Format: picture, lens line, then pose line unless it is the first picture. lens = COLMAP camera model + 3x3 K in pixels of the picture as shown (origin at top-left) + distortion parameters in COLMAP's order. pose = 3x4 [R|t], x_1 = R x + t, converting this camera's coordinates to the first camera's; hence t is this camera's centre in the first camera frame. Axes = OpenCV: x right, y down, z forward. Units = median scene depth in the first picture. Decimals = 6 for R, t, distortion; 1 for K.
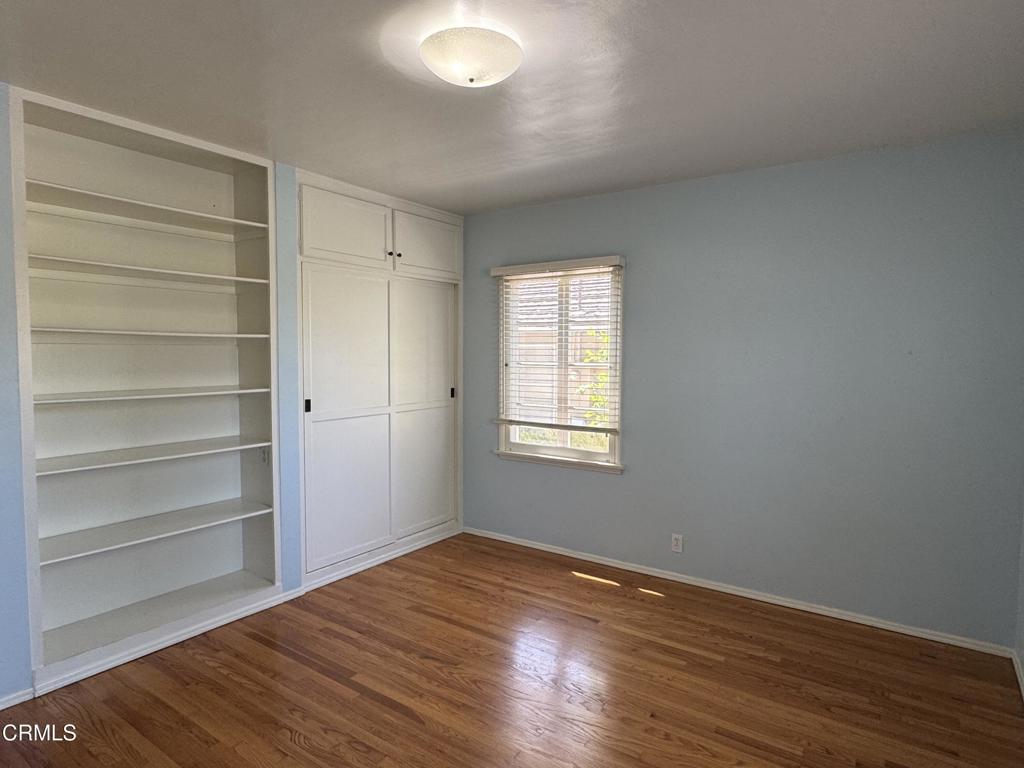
lens RADIAL K [[590.7, 0, 511.1], [0, 590.7, 384.3], [0, 0, 1]] dist [0.003065, 0.001153]
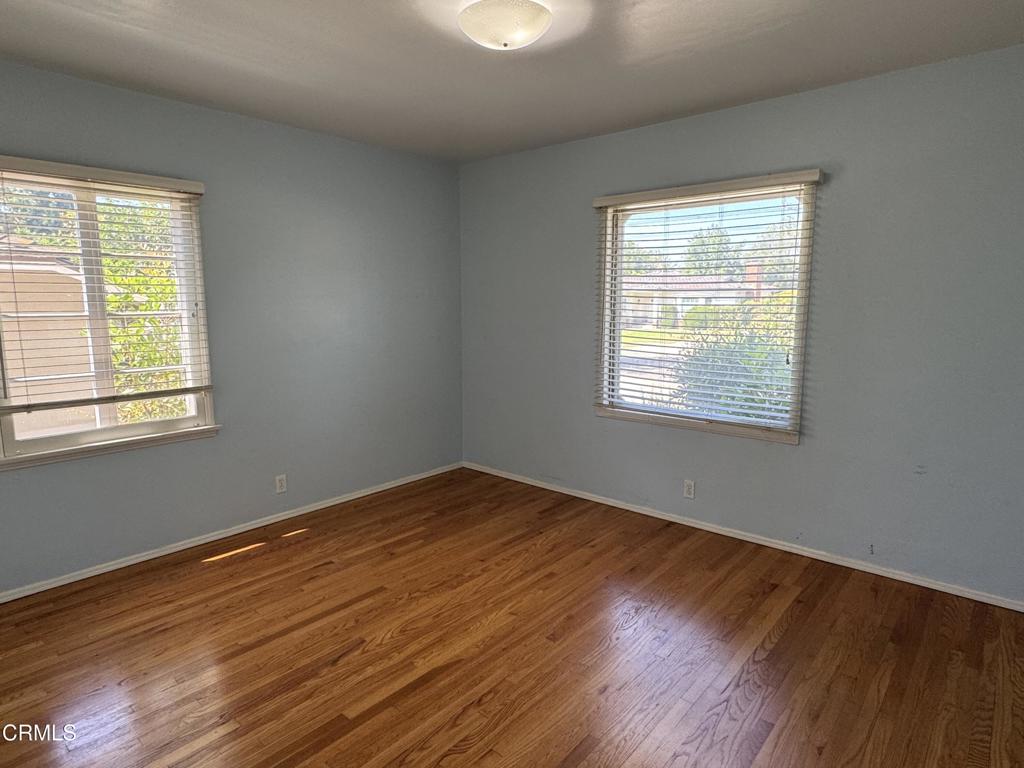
lens RADIAL K [[590.7, 0, 508.9], [0, 590.7, 382.4], [0, 0, 1]] dist [0.003065, 0.001153]
pose [[0.108133, -0.140698, 0.984130, -0.740182], [0.056823, 0.989191, 0.135178, -0.025823], [-0.992511, 0.041304, 0.114959, 0.533530]]
